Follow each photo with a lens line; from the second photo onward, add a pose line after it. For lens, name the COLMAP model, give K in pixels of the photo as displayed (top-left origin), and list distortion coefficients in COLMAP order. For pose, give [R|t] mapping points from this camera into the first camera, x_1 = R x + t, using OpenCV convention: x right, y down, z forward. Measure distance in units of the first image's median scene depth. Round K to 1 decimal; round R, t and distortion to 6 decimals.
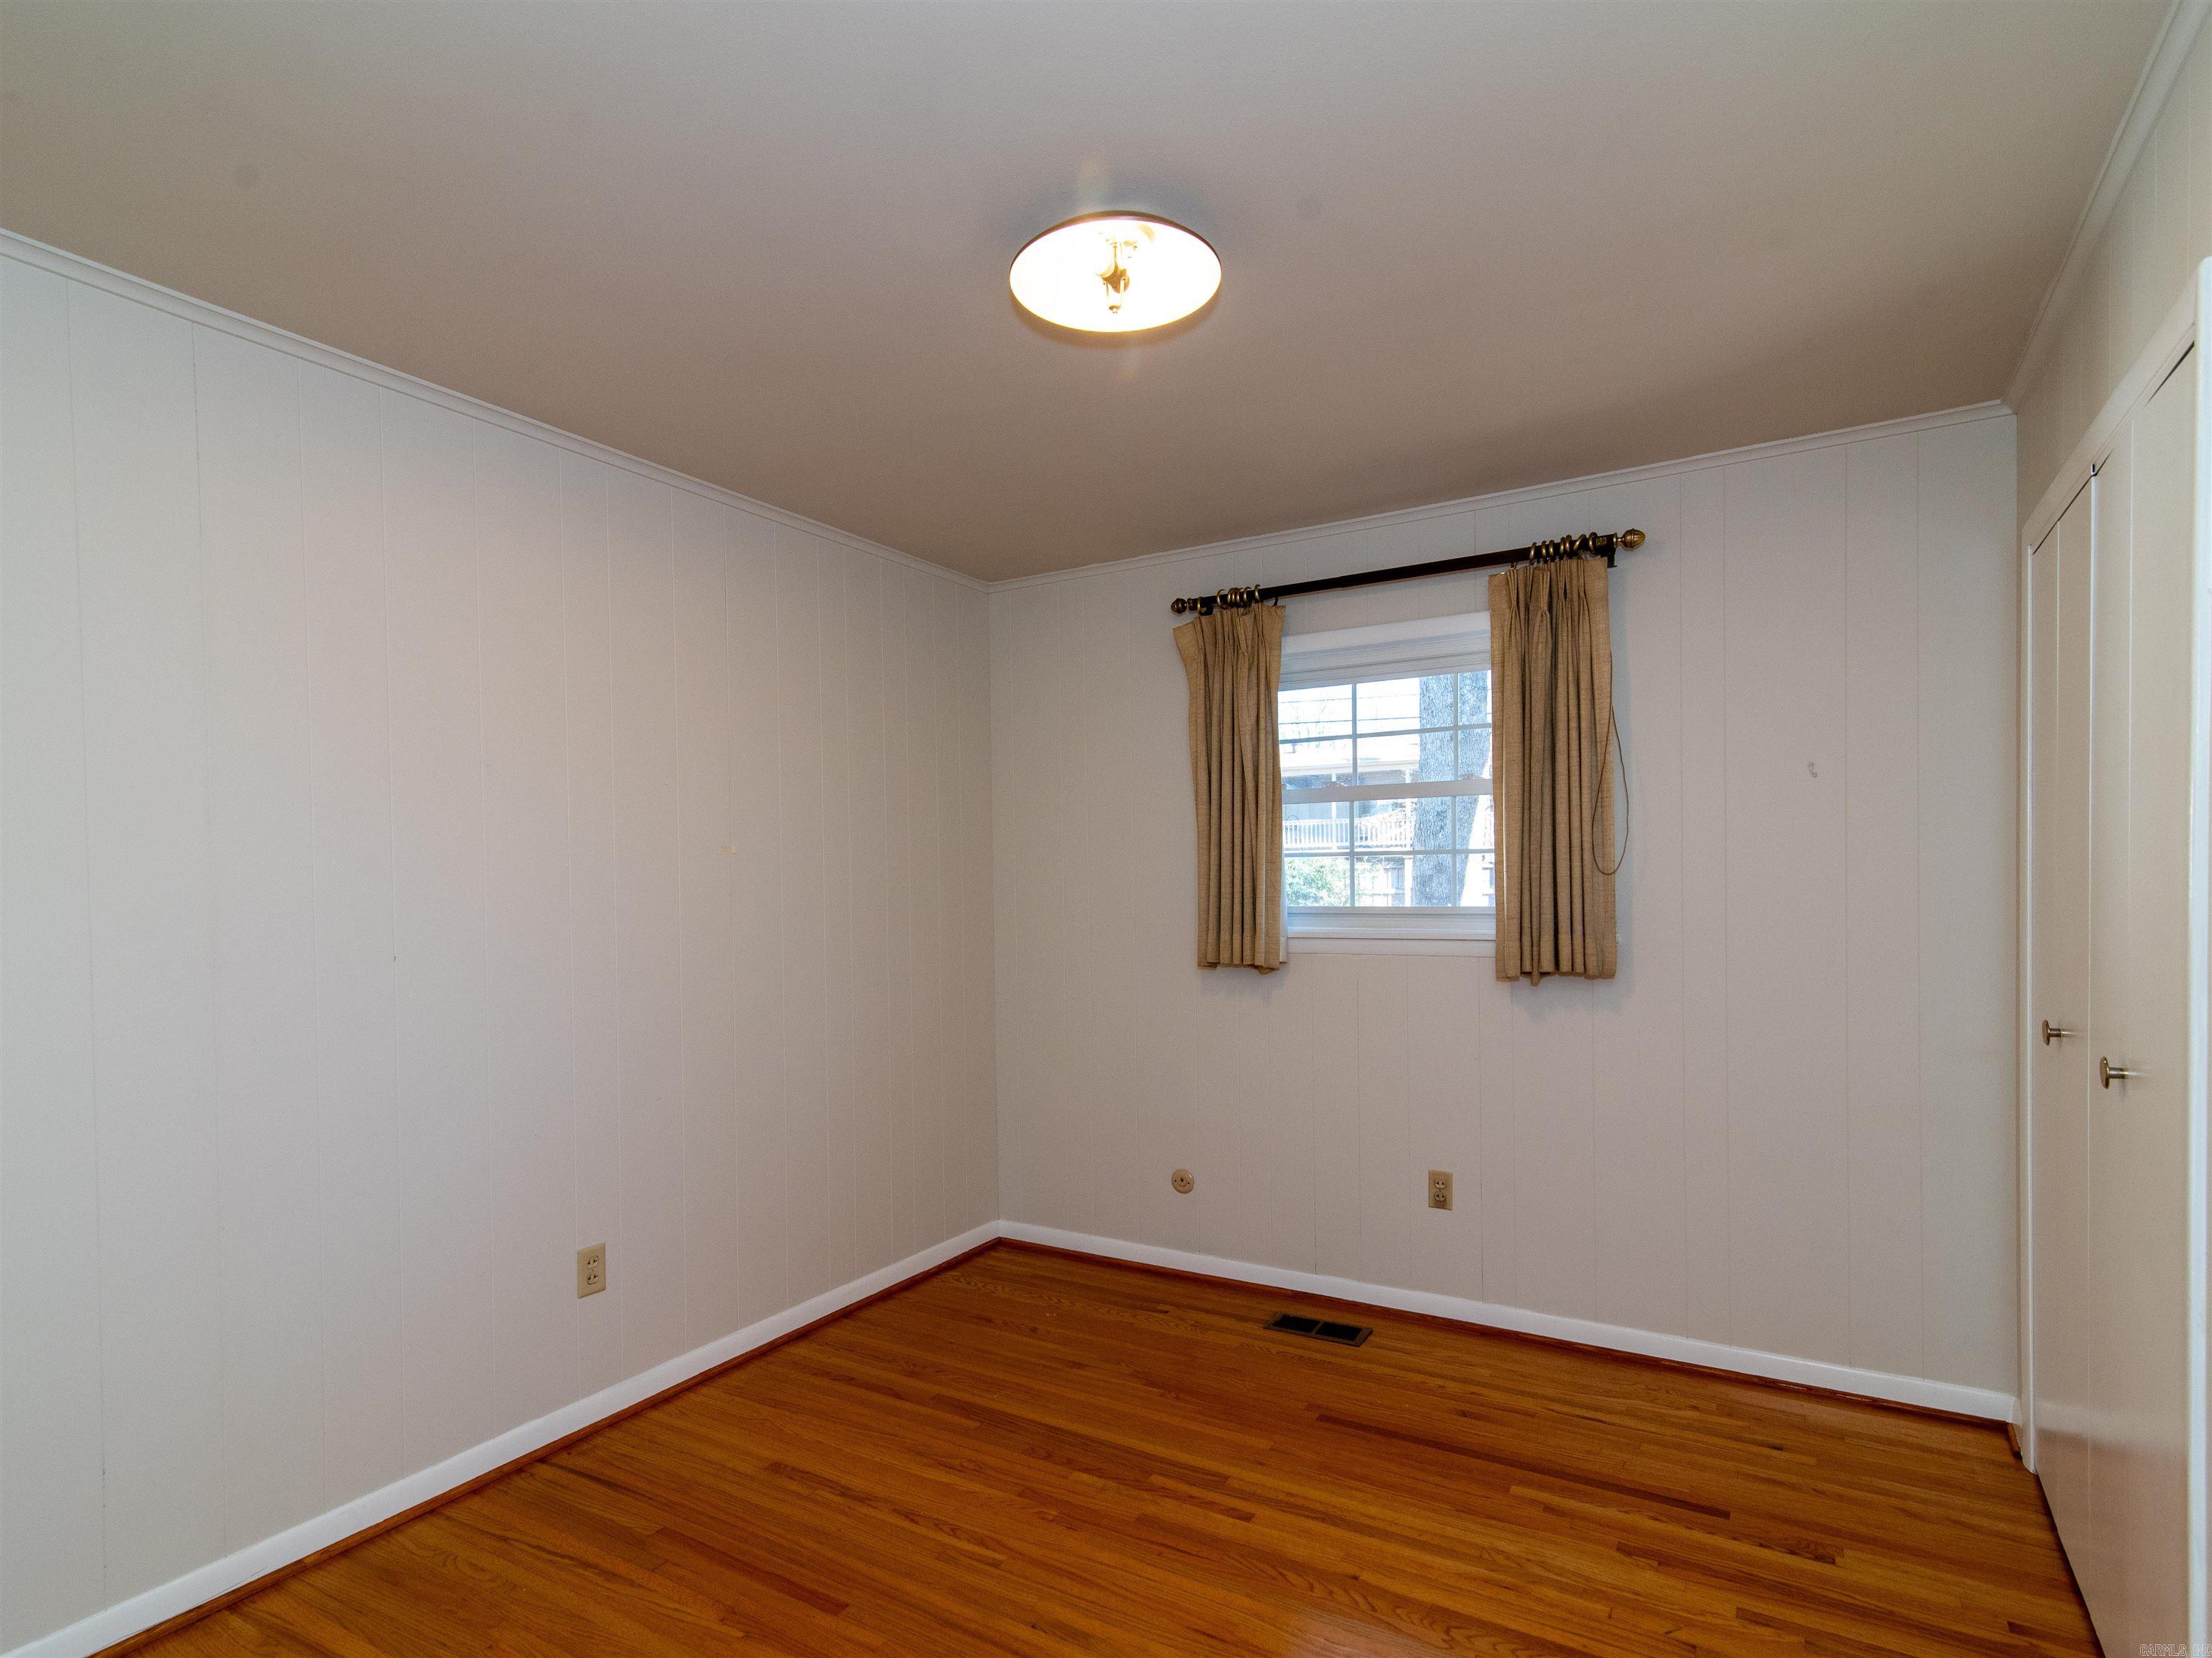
lens RADIAL K [[1132.2, 0, 1122.8], [0, 1132.2, 827.8], [0, 0, 1]] dist [0.016138, -0.001145]
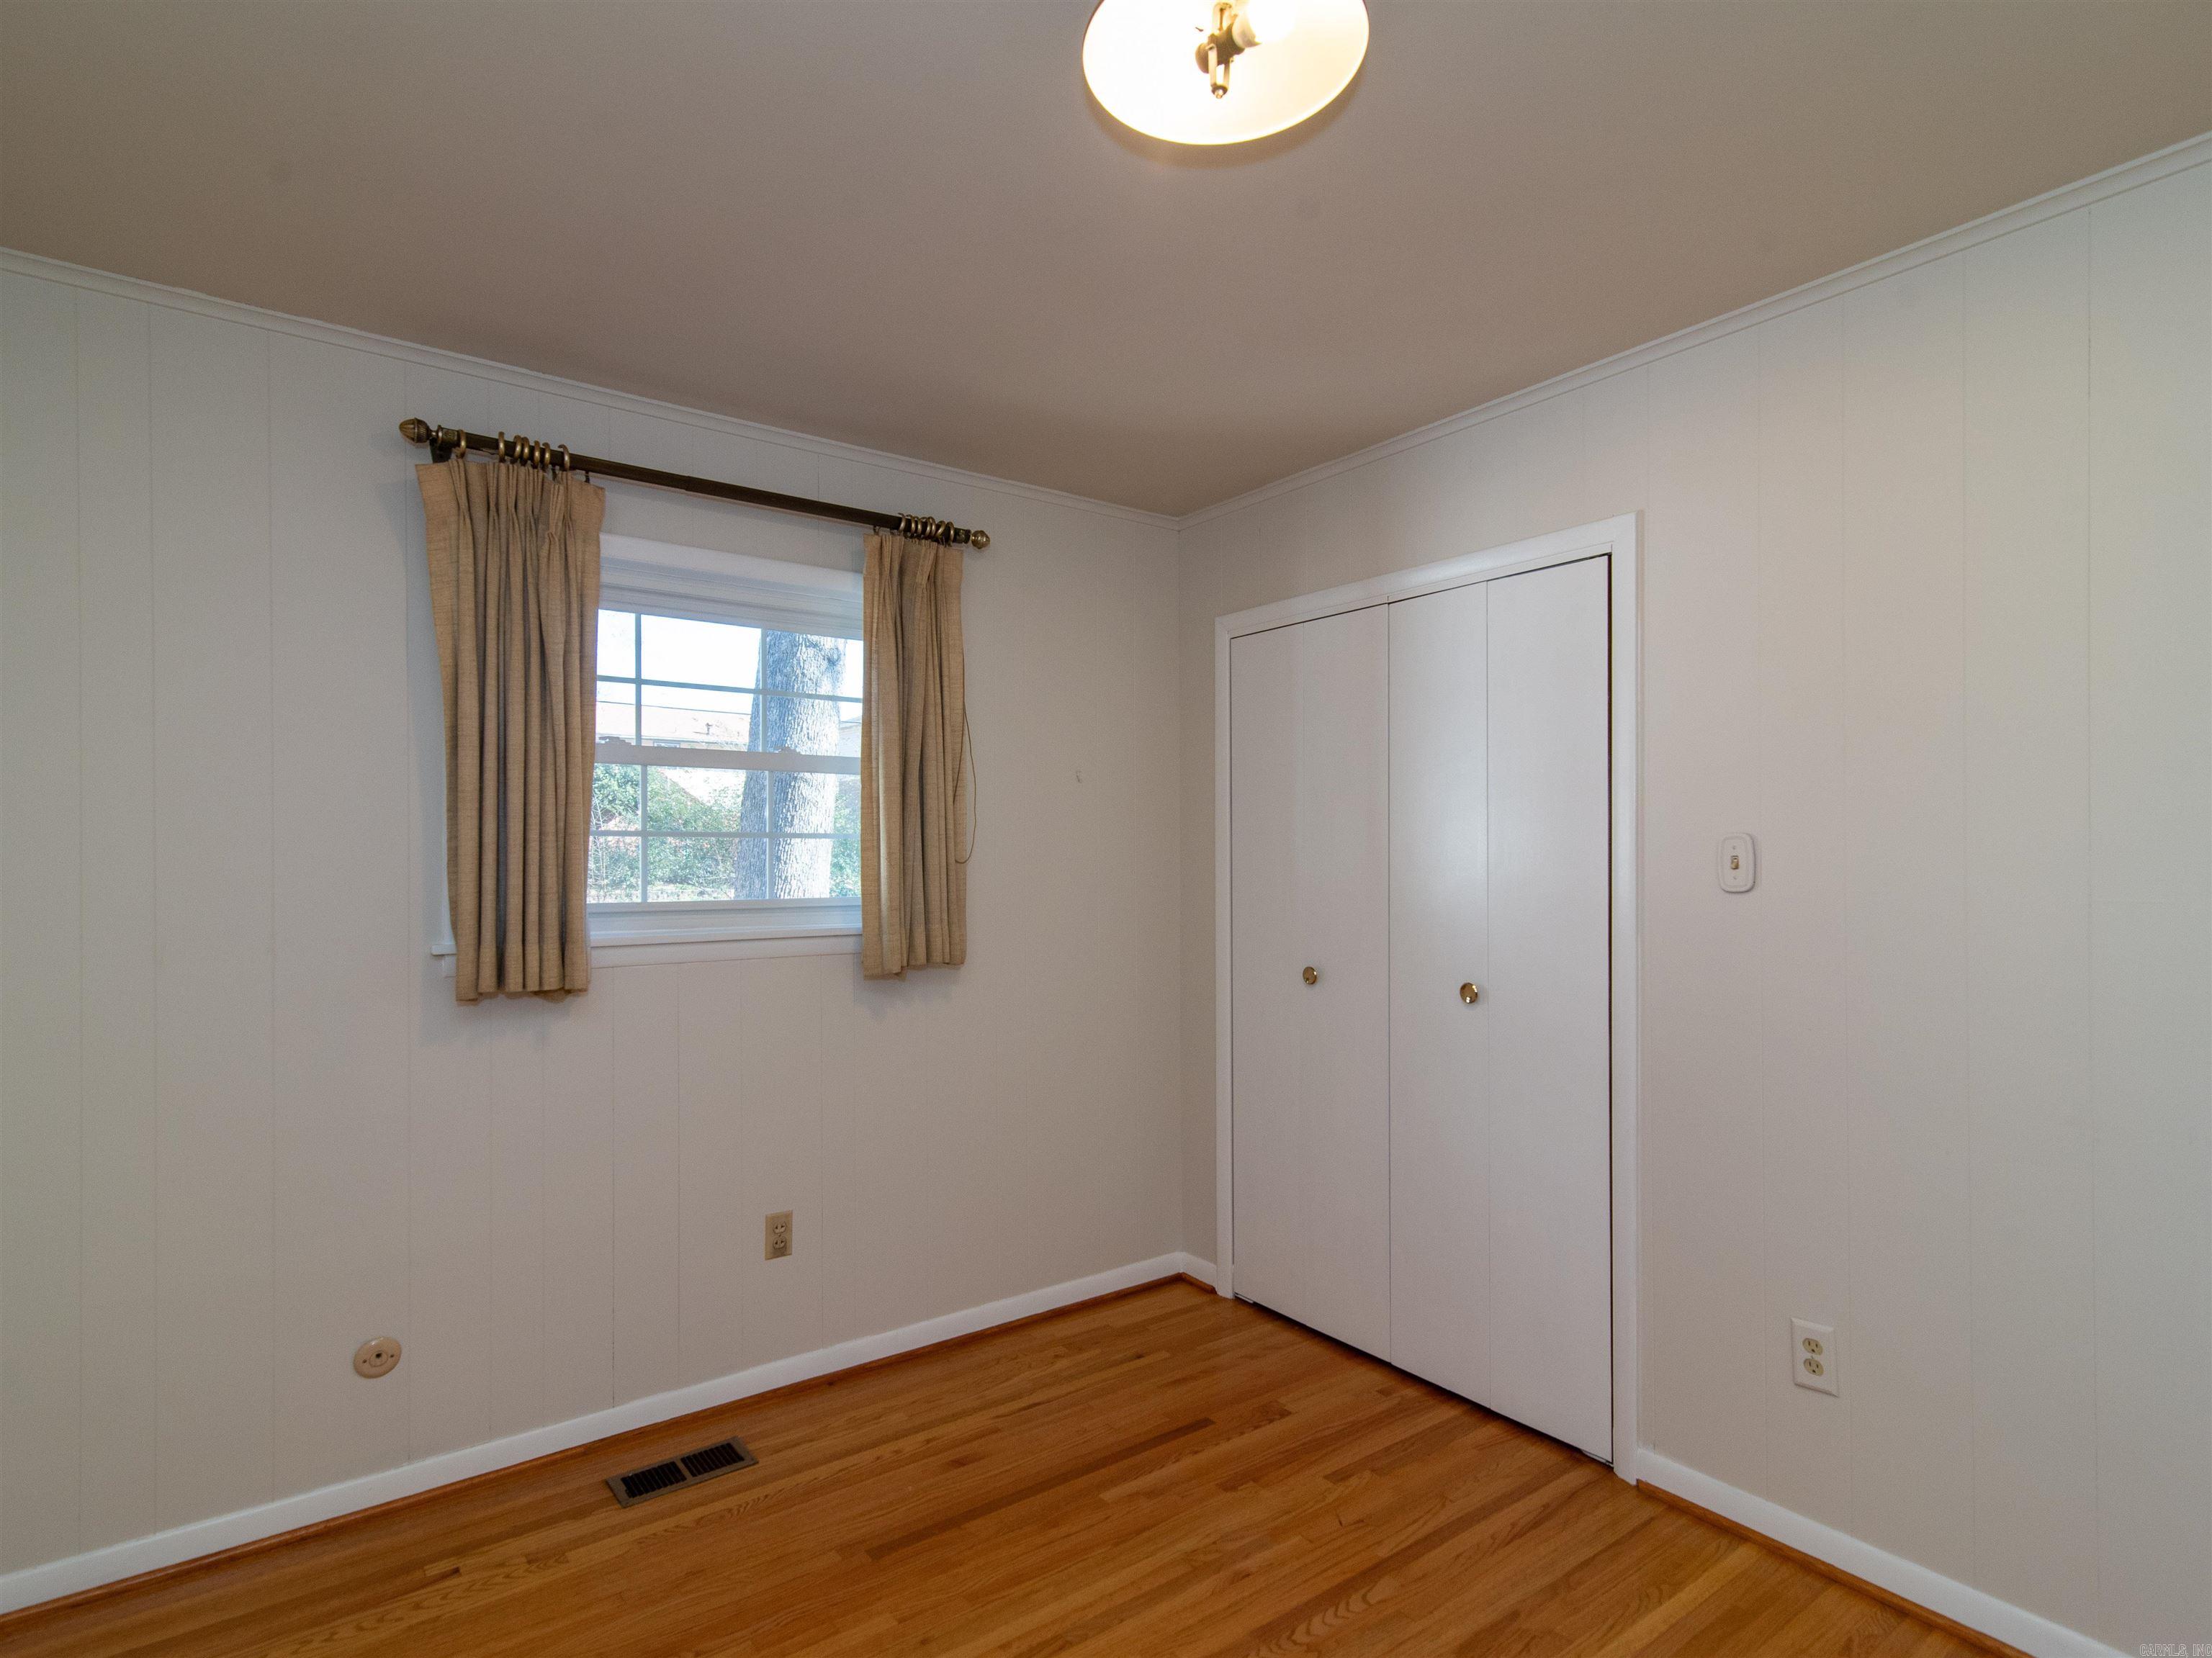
lens RADIAL K [[1124.3, 0, 1080.6], [0, 1124.3, 812.9], [0, 0, 1]] dist [0.018432, -0.000035]
pose [[0.414541, 0.051984, 0.908545, -0.424091], [-0.044146, 0.998340, -0.036980, 0.027451], [-0.908959, -0.024779, 0.416148, 0.472982]]
